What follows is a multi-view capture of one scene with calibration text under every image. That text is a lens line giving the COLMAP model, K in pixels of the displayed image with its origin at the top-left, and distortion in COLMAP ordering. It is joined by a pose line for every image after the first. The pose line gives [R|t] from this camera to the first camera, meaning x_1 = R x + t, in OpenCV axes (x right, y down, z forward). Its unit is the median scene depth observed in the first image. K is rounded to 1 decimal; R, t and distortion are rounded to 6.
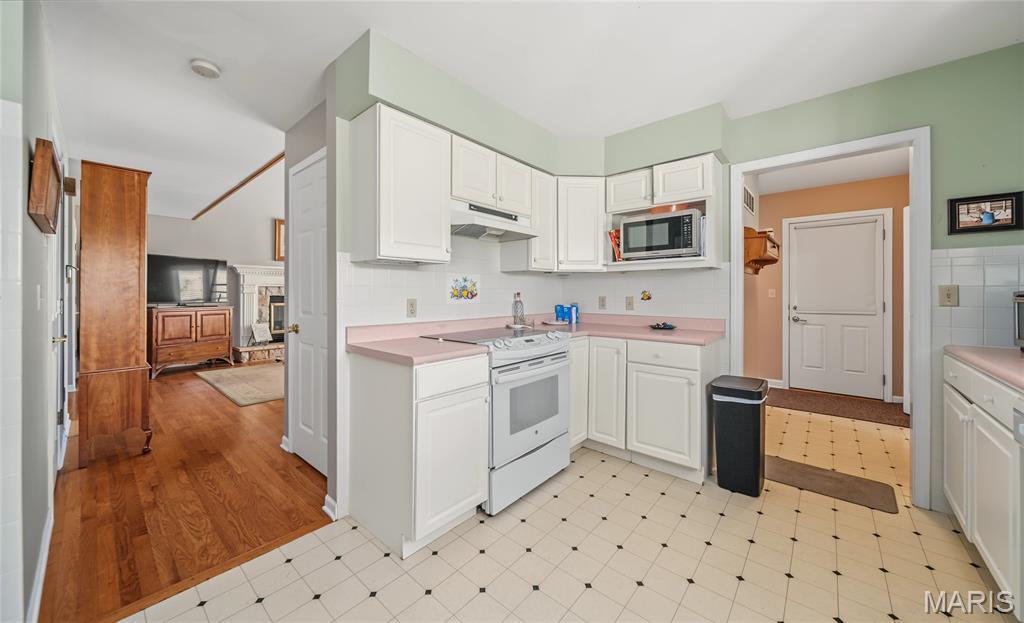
lens RADIAL K [[369.8, 0, 503.5], [0, 369.8, 292.8], [0, 0, 1]] dist [-0.001249, -0.000168]
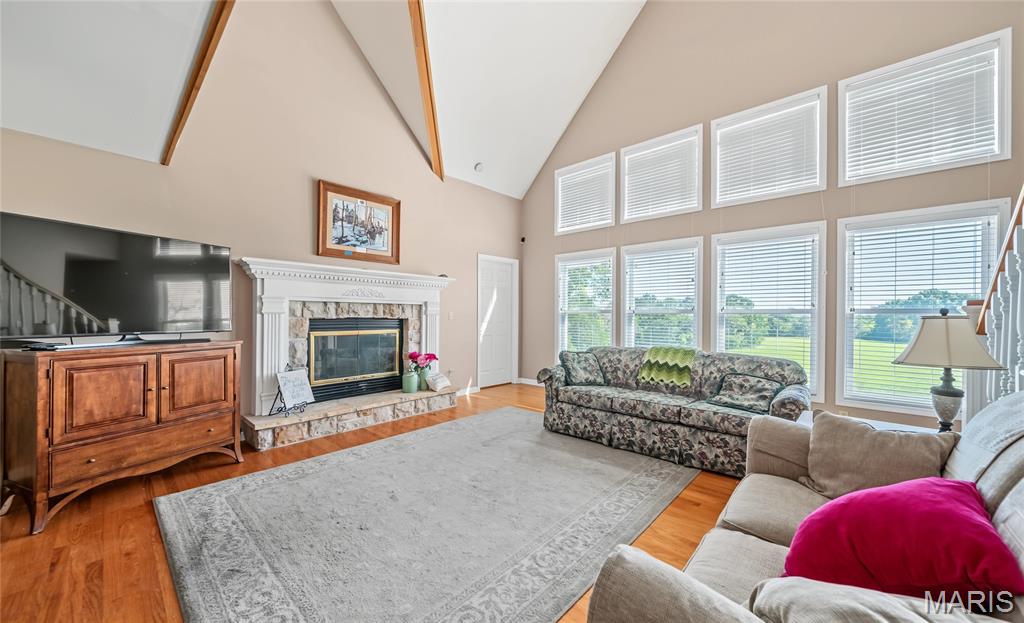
lens RADIAL K [[369.8, 0, 512.0], [0, 369.8, 312.9], [0, 0, 1]] dist [-0.001249, -0.000168]
pose [[0.999991, 0.003276, -0.002609, -0.360349], [-0.003277, 0.999994, -0.000623, -0.000988], [0.002607, 0.000632, 0.999996, 0.494268]]
